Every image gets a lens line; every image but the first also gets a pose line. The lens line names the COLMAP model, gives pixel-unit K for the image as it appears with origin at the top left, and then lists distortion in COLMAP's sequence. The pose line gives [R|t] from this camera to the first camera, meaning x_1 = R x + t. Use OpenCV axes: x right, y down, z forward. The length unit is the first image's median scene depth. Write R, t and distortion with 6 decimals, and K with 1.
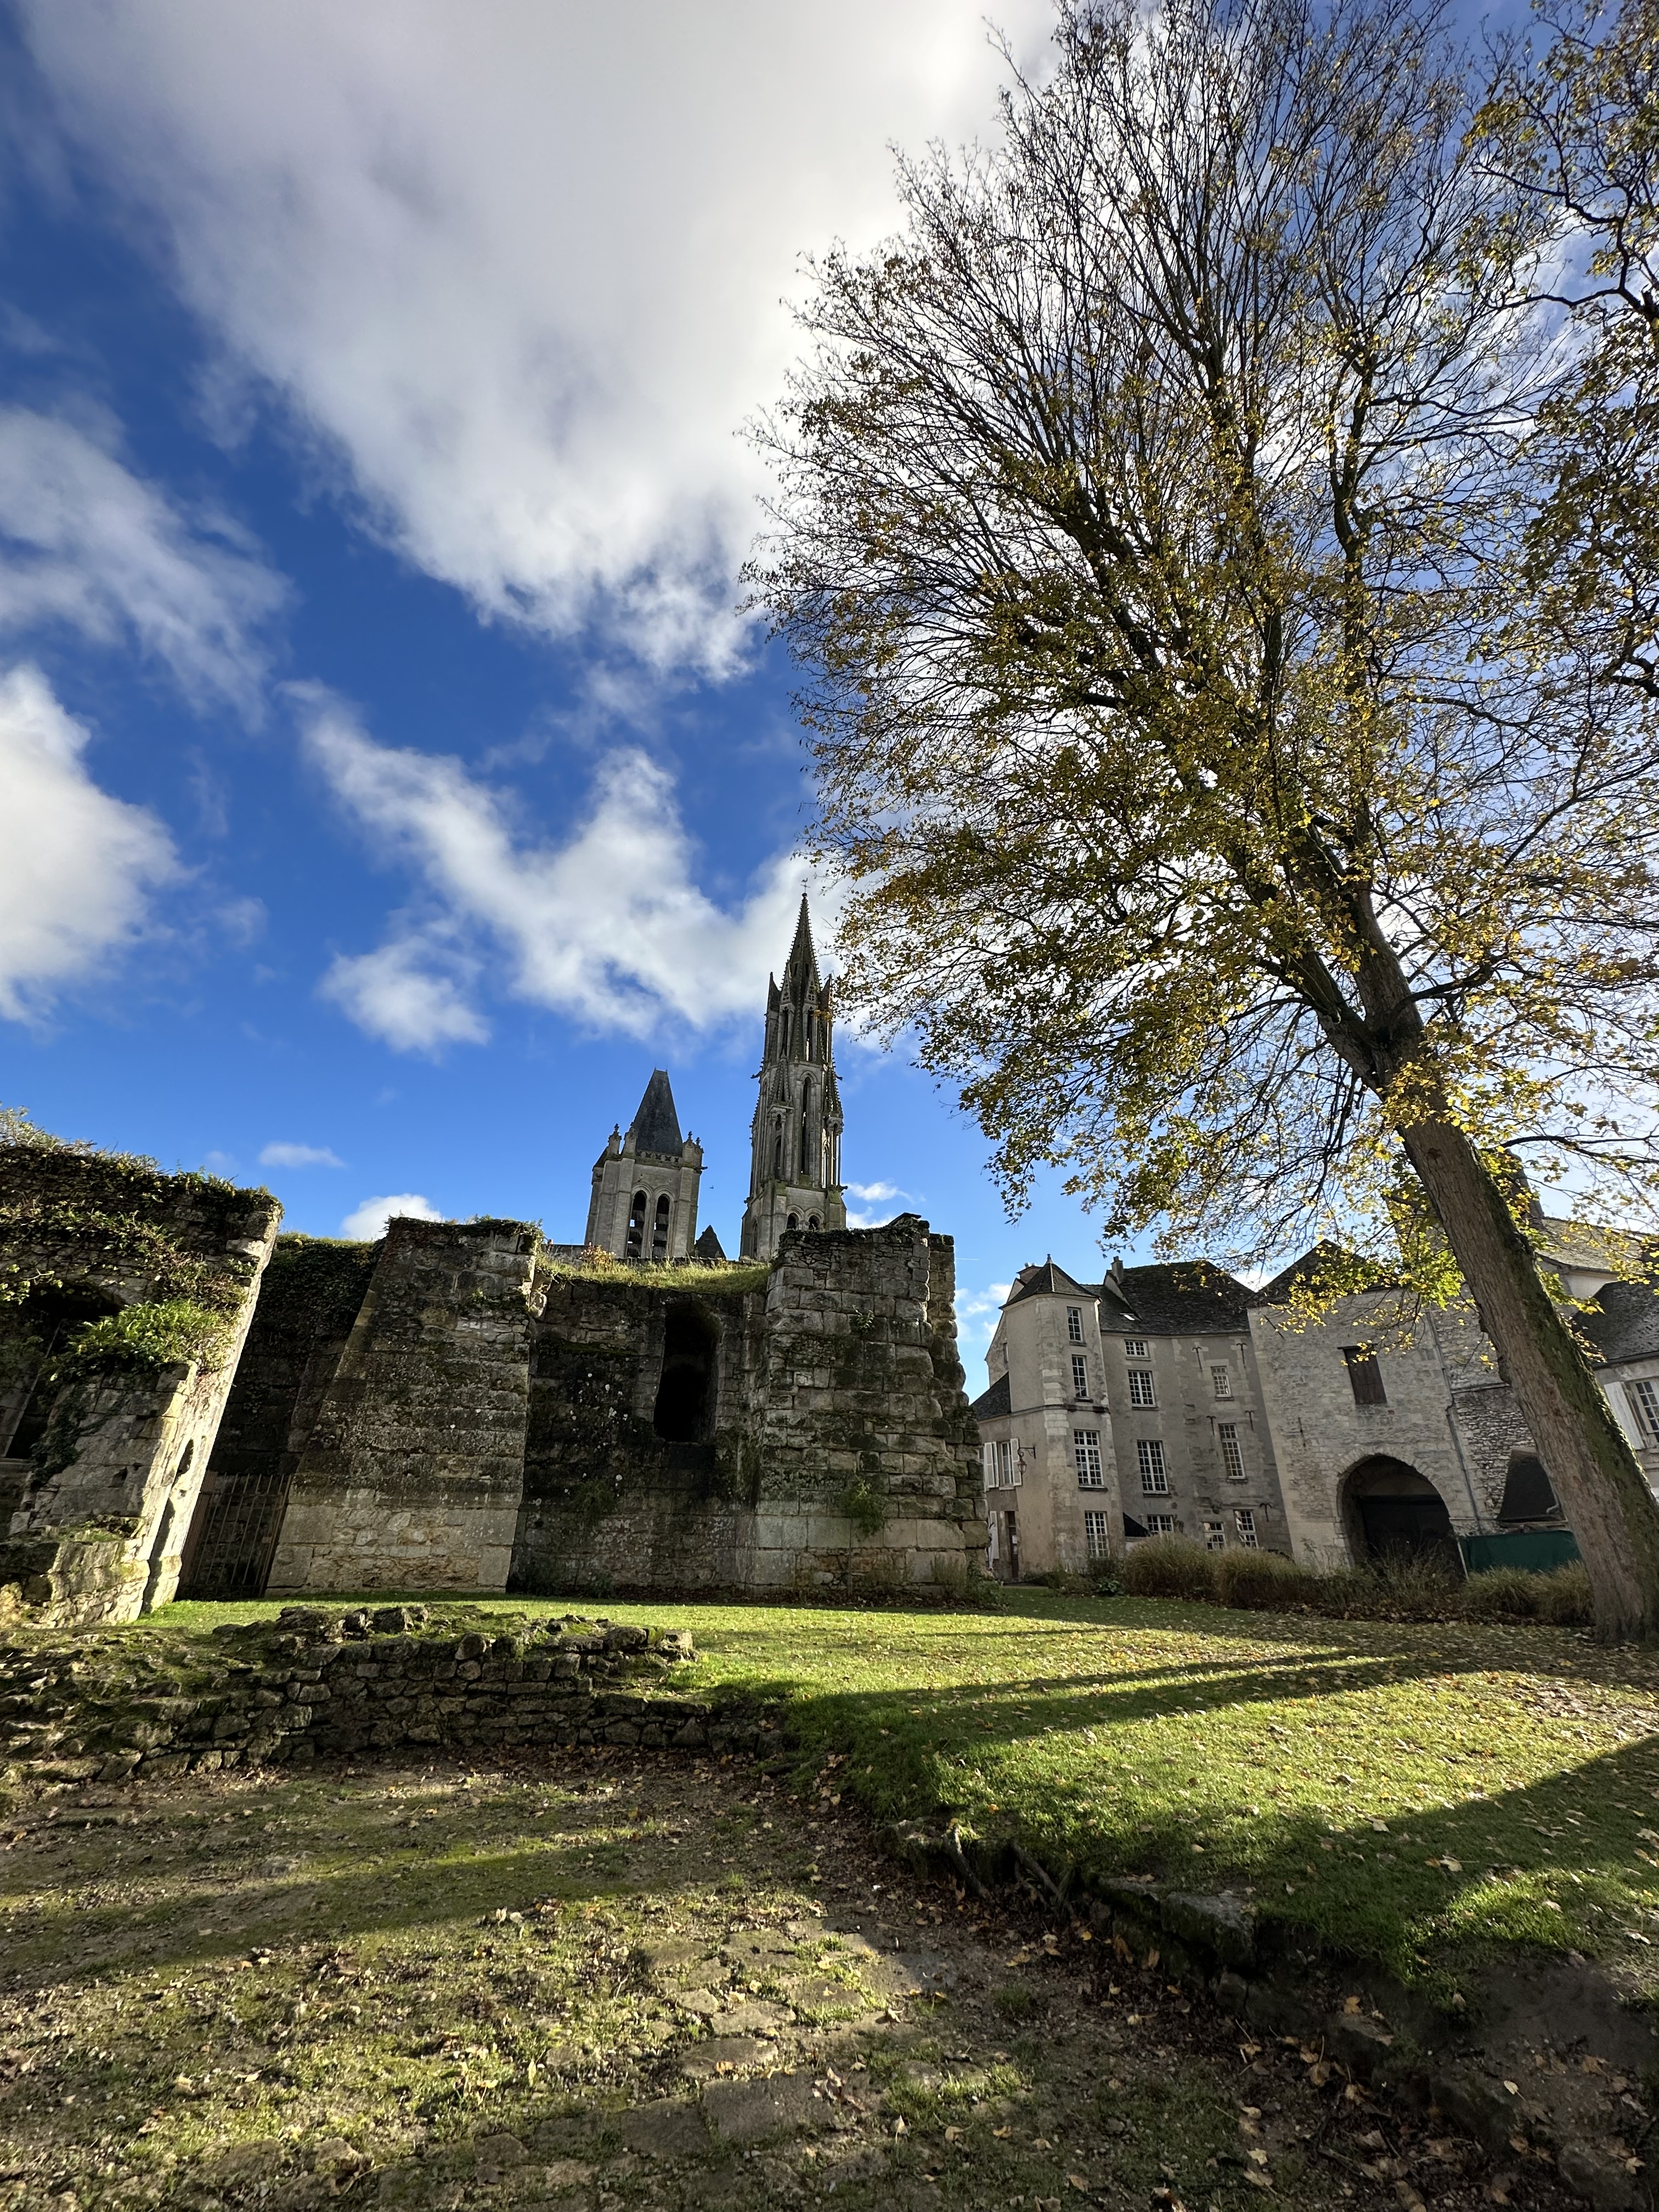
lens RADIAL K [[876.6, 0, 826.1], [0, 876.6, 1106.8], [0, 0, 1]] dist [0.003059, 0.000075]
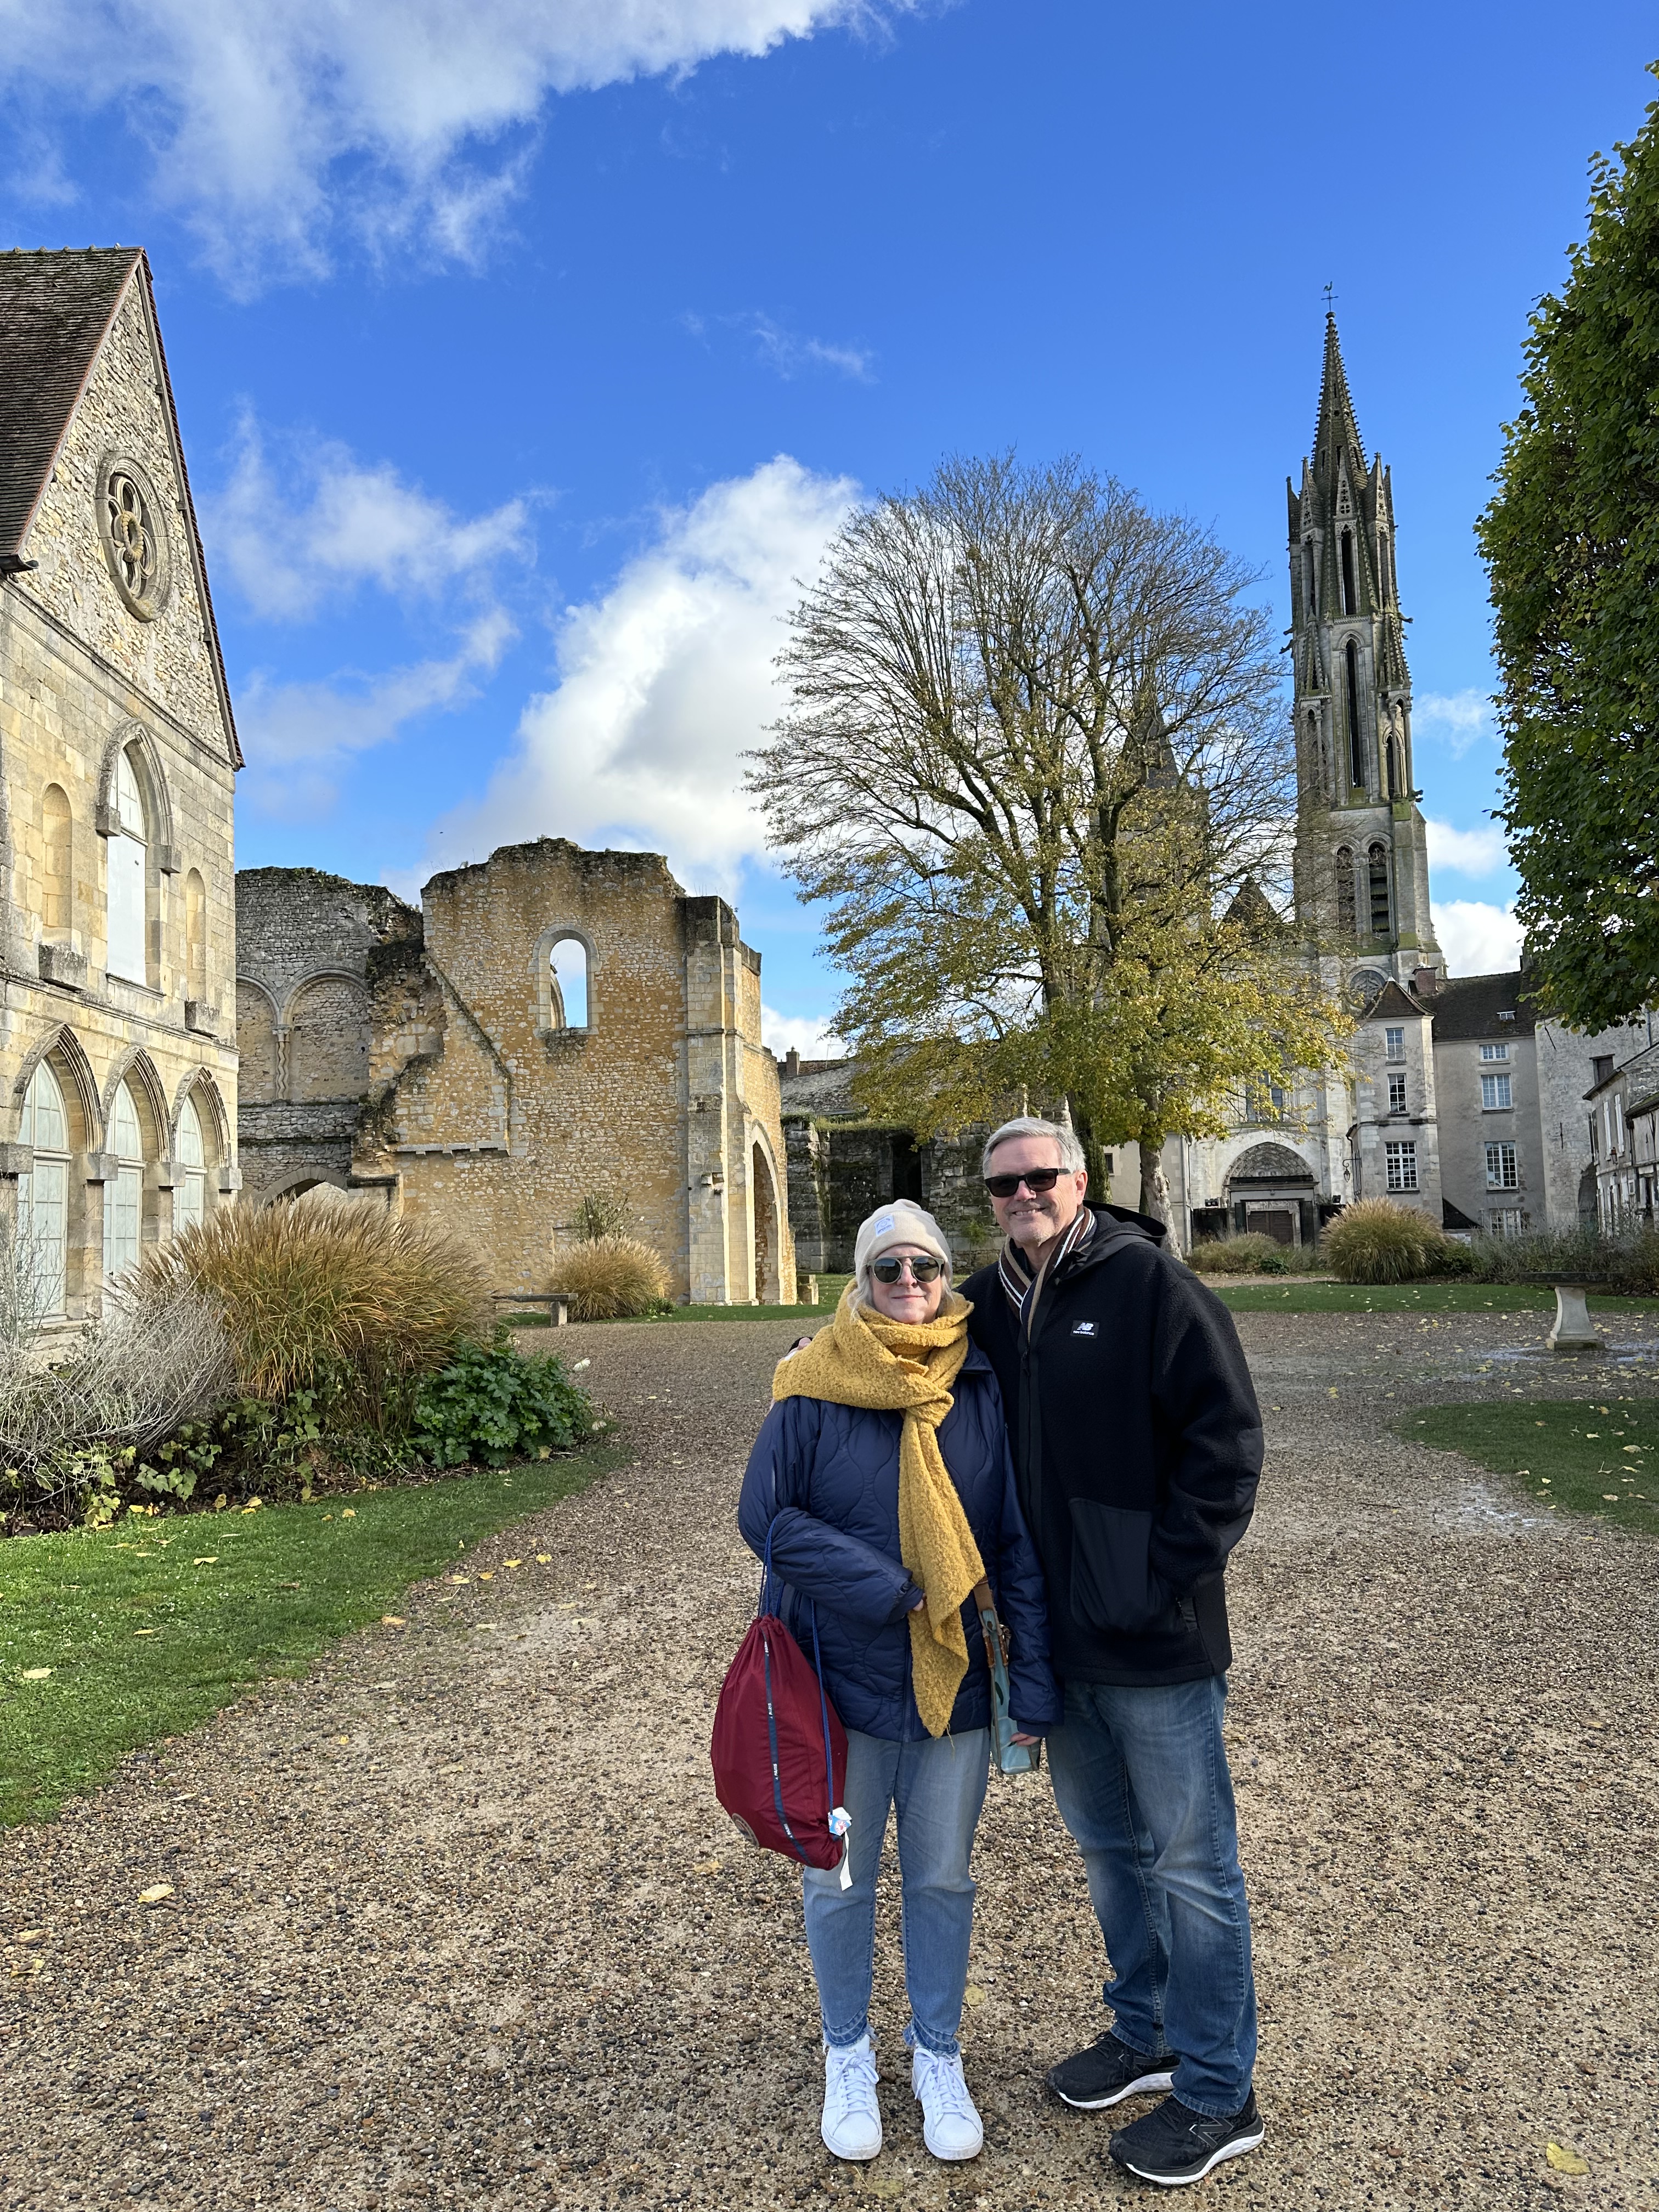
lens RADIAL K [[1490.7, 0, 831.9], [0, 1490.7, 1113.8], [0, 0, 1]] dist [0.035543, -0.001381]
pose [[0.822864, -0.085820, -0.561720, 0.770687], [0.284541, 0.917898, 0.276587, -0.375616], [0.491865, -0.387426, 0.779724, -0.776501]]
